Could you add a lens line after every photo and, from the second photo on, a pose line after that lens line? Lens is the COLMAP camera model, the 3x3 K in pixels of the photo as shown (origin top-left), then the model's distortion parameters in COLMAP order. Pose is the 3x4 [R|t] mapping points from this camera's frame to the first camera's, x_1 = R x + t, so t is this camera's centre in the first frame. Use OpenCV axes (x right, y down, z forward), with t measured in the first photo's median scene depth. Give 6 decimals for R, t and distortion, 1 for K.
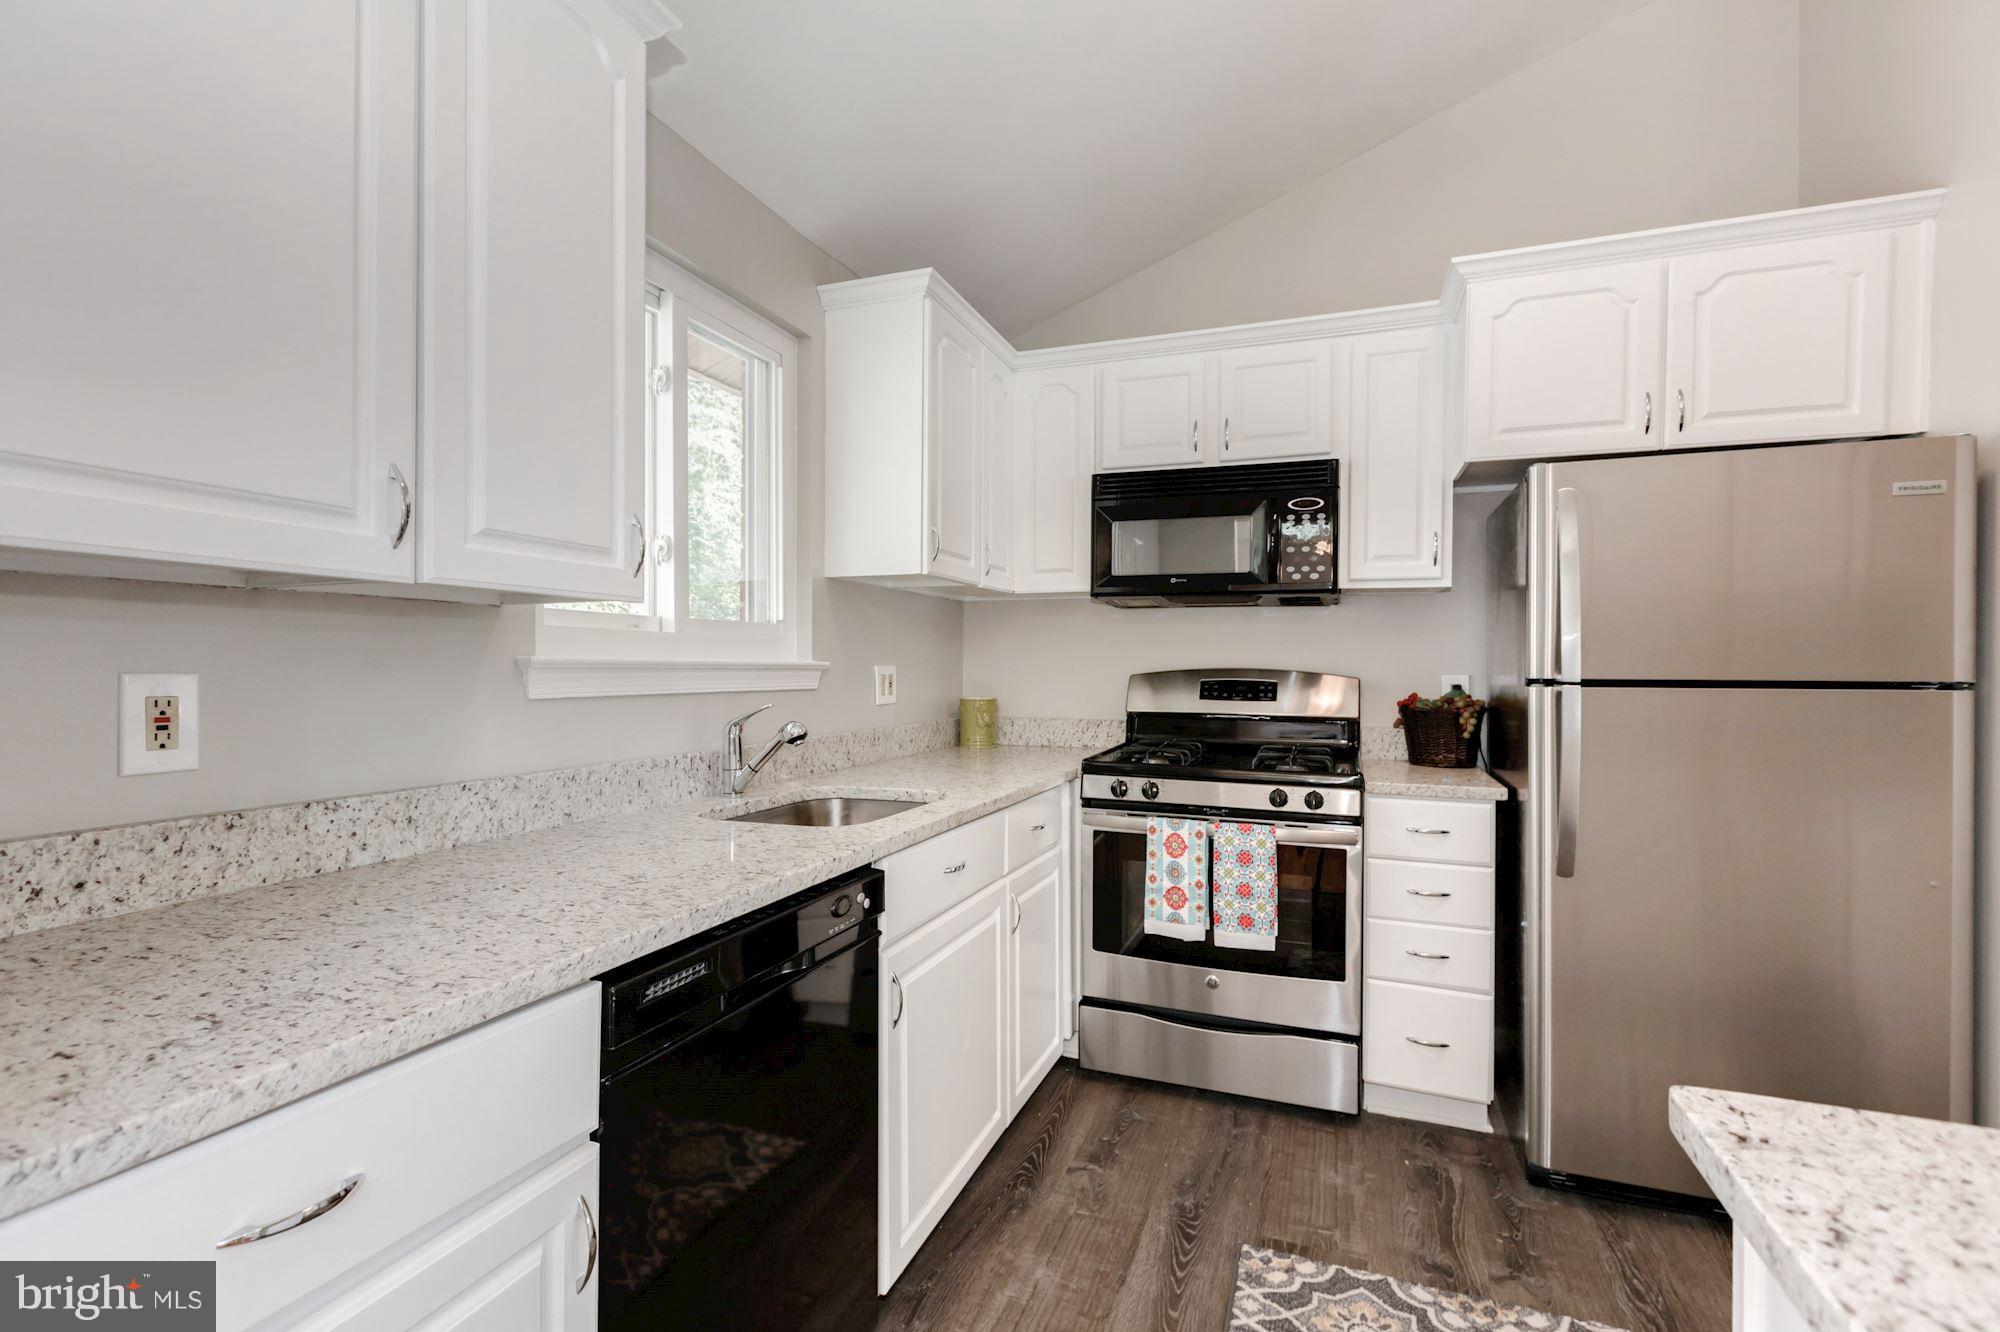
lens RADIAL K [[893.7, 0, 998.9], [0, 893.7, 665.7], [0, 0, 1]] dist [-0.000874, -0.000032]
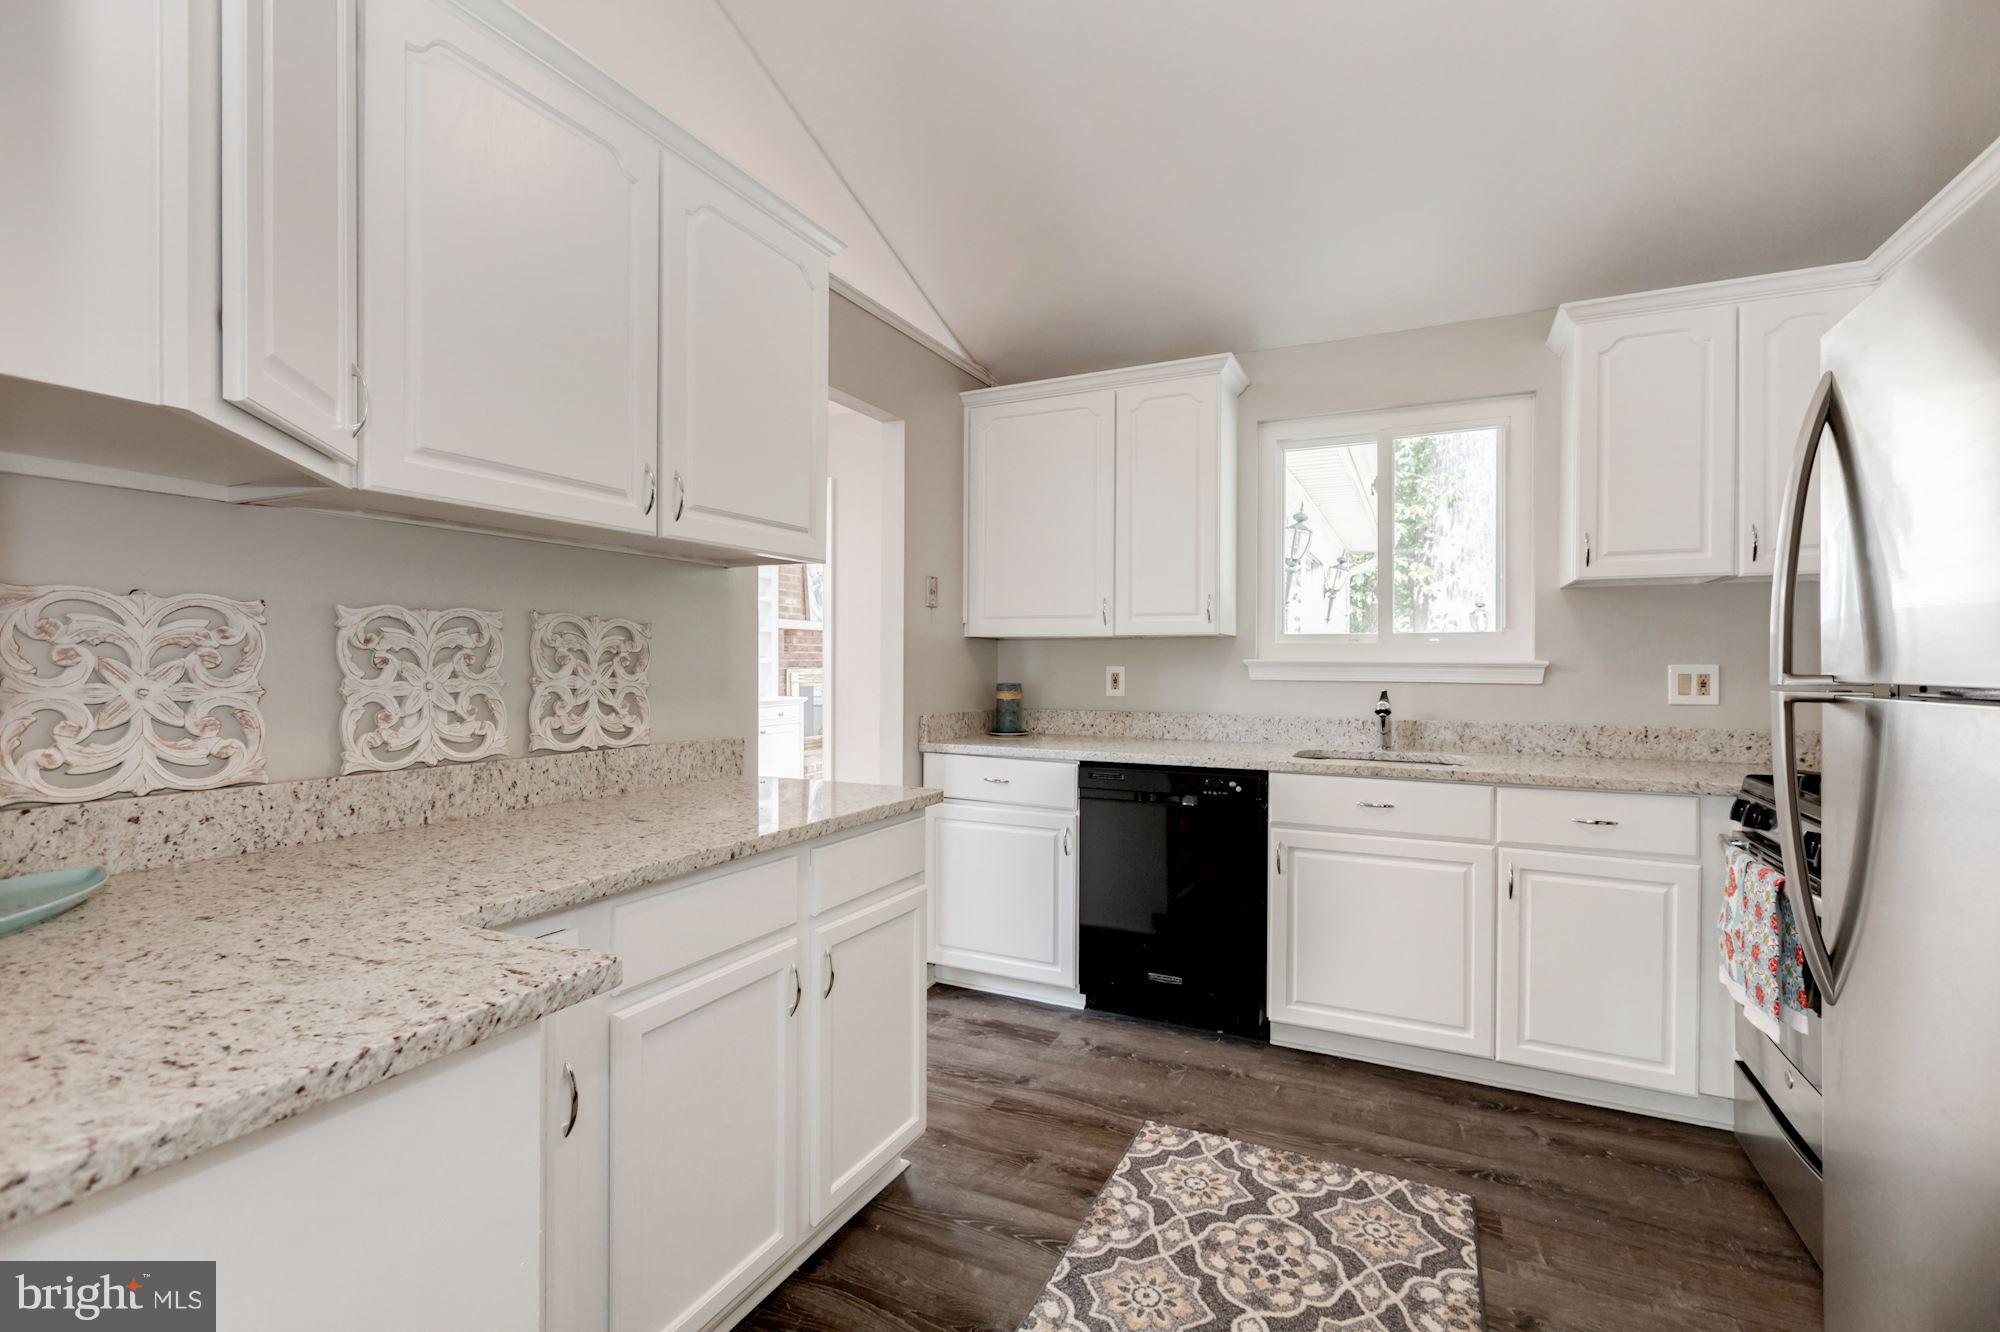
lens RADIAL K [[893.7, 0, 999.4], [0, 893.7, 665.4], [0, 0, 1]] dist [-0.000874, -0.000032]
pose [[-0.086760, -0.000233, -0.996229, 1.445185], [-0.004399, 0.999990, 0.000149, 0.005766], [0.996220, 0.004396, -0.086760, 0.536992]]
